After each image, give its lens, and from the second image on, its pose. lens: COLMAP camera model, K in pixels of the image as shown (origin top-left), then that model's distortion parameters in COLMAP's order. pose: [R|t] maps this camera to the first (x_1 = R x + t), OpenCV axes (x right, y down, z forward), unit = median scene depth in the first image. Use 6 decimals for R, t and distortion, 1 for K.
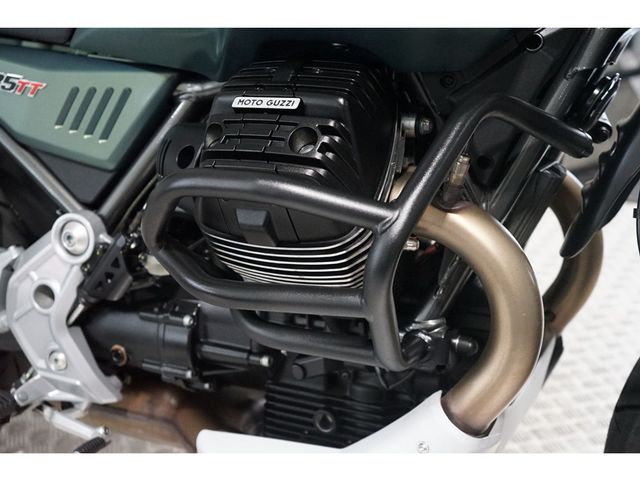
lens RADIAL K [[821.8, 0, 320.0], [0, 821.8, 240.0], [0, 0, 1]] dist [-0.016853, 0.014746]
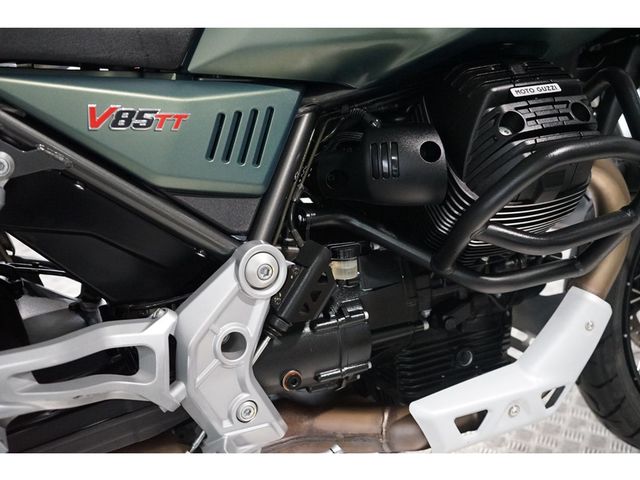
lens RADIAL K [[827.9, 0, 320.0], [0, 827.9, 240.0], [0, 0, 1]] dist [-0.105855, 0.011432]
pose [[0.581878, -0.241550, 0.776577, -0.965943], [0.249474, 0.961853, 0.112252, -0.125981], [-0.774068, 0.128419, 0.619942, 0.375404]]
